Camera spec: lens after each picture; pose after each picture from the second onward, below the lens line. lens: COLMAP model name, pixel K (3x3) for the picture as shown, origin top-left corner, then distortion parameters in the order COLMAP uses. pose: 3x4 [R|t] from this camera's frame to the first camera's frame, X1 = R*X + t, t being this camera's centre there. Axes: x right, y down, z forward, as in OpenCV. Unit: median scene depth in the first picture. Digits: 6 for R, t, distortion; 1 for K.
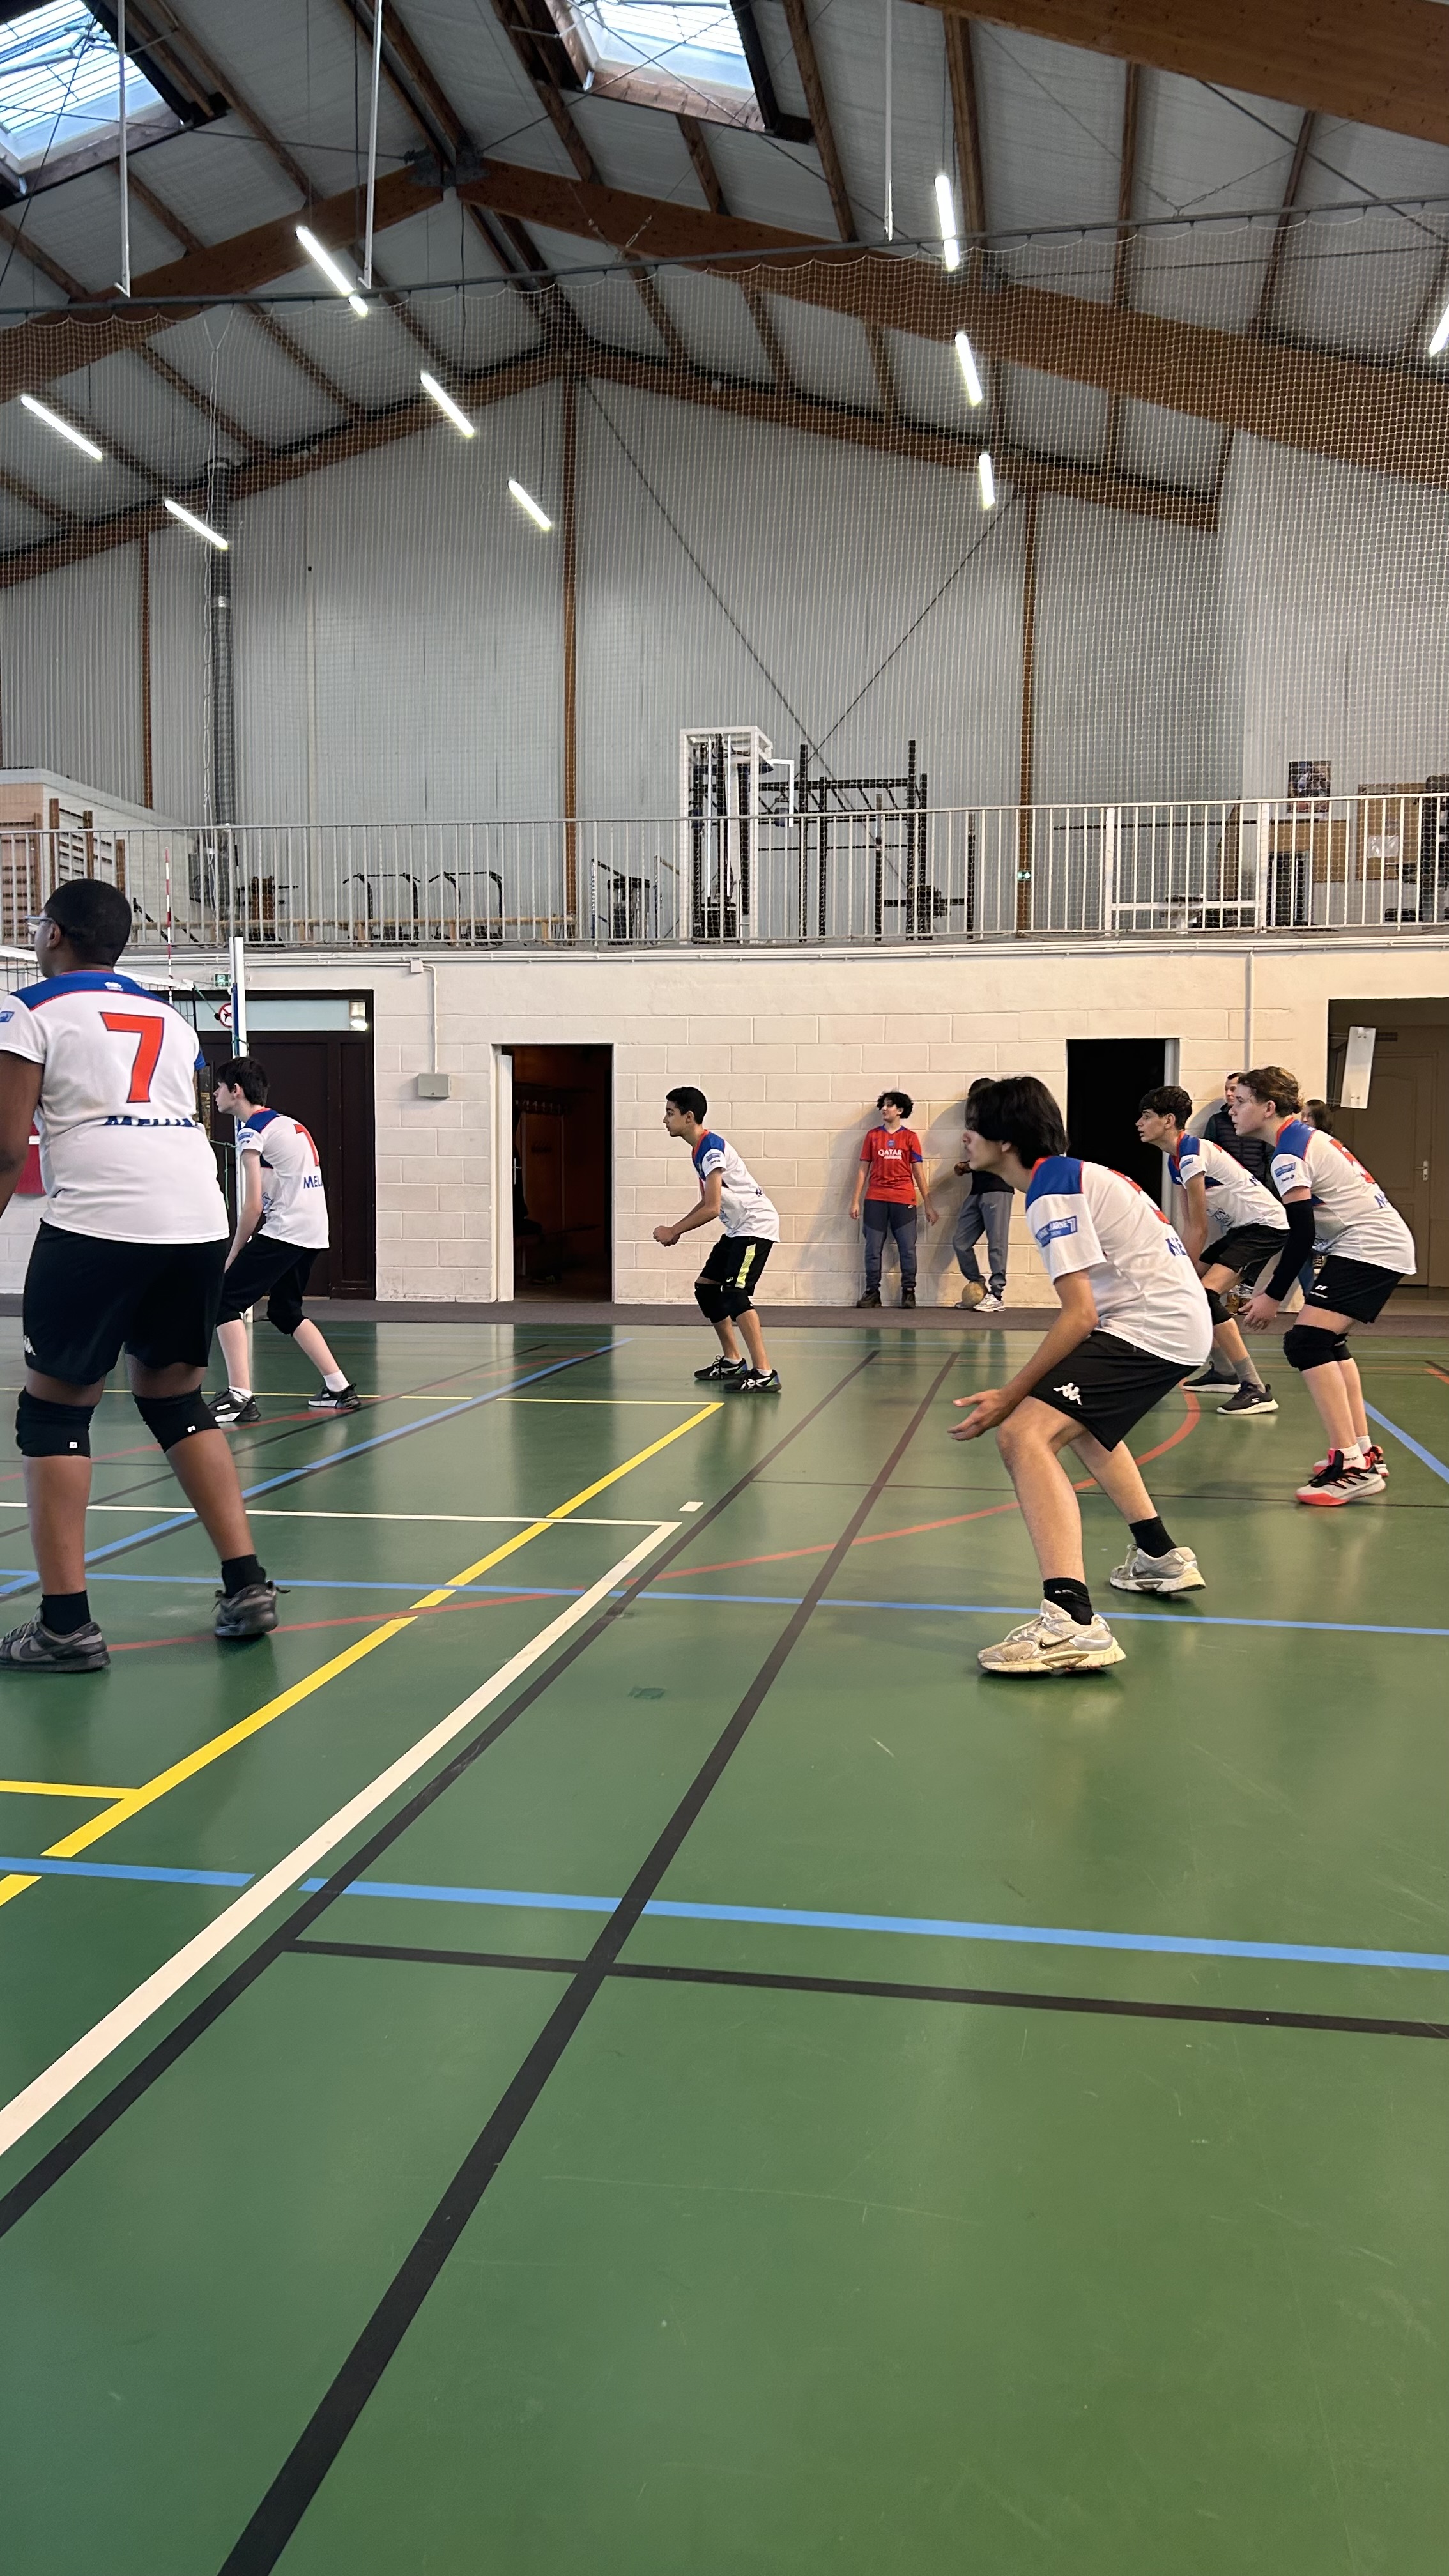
lens RADIAL K [[1936.4, 0, 768.4], [0, 1936.4, 1247.6], [0, 0, 1]] dist [0.037471, -0.033036]
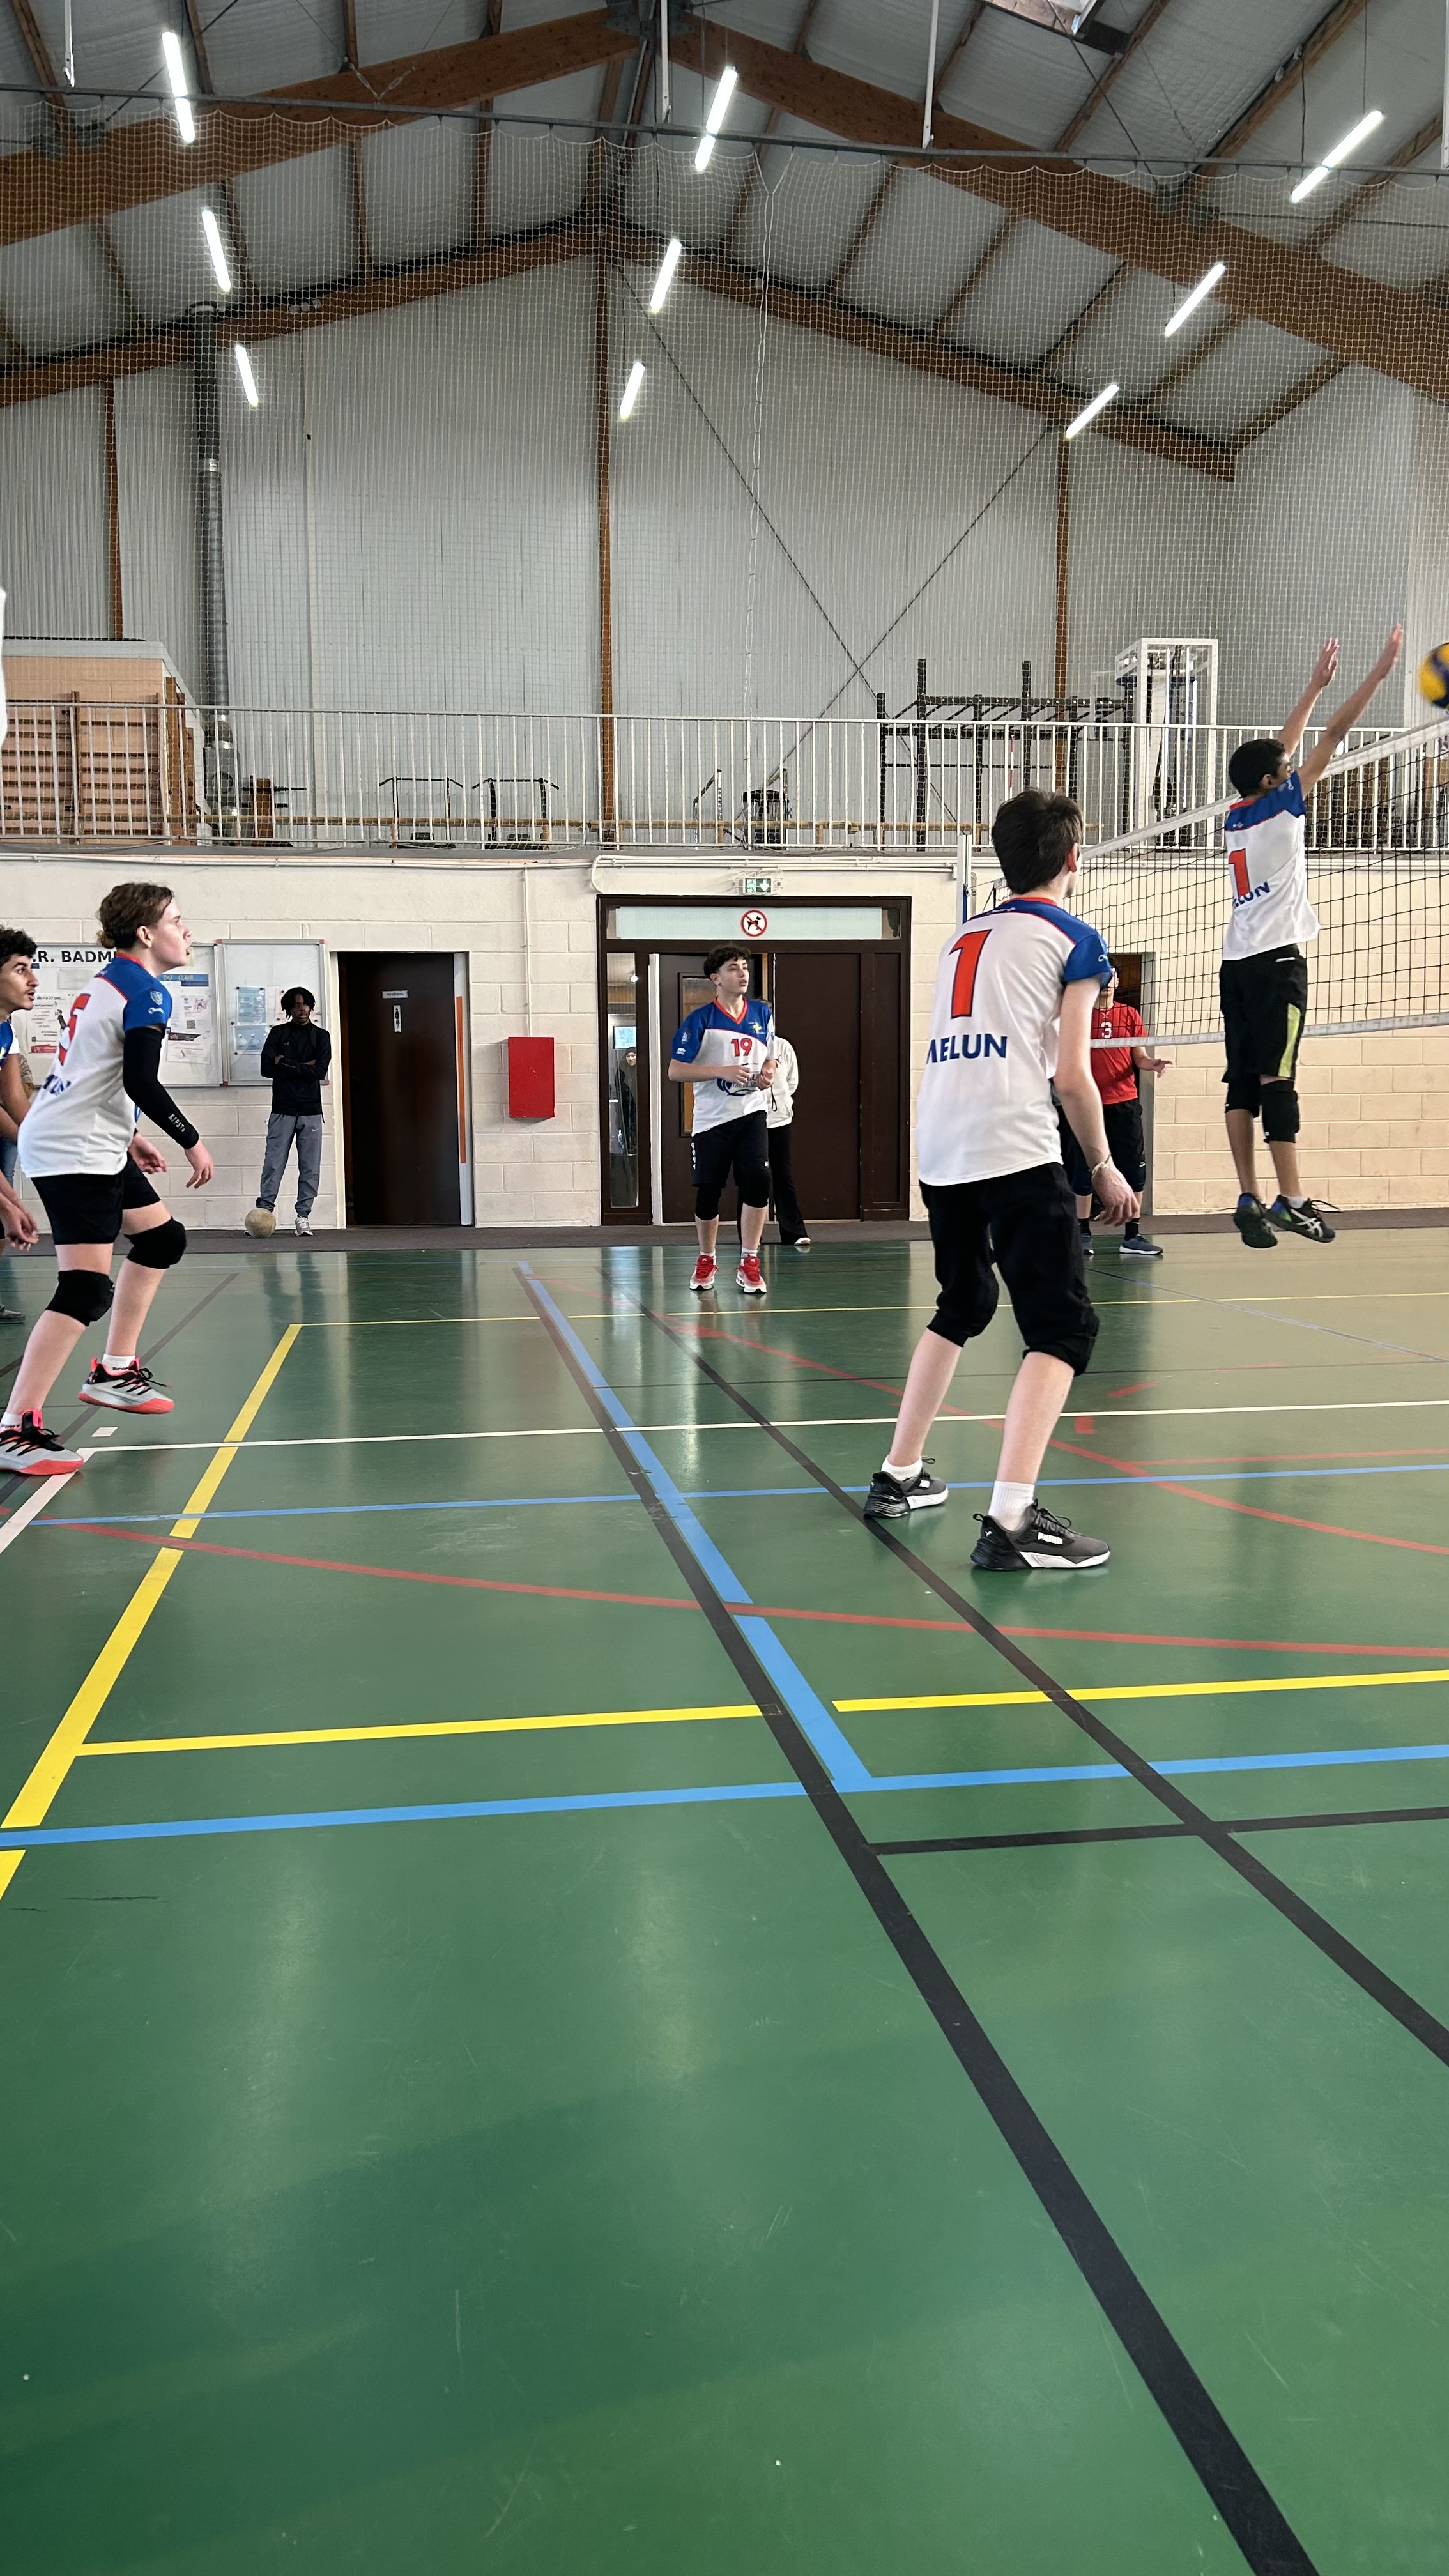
lens RADIAL K [[1936.4, 0, 710.7], [0, 1936.4, 1251.2], [0, 0, 1]] dist [0.037471, -0.033036]
pose [[0.955791, -0.030755, 0.292433, -0.352772], [0.021267, 0.999141, 0.035571, 0.003649], [-0.293276, -0.027779, 0.955624, 0.067435]]
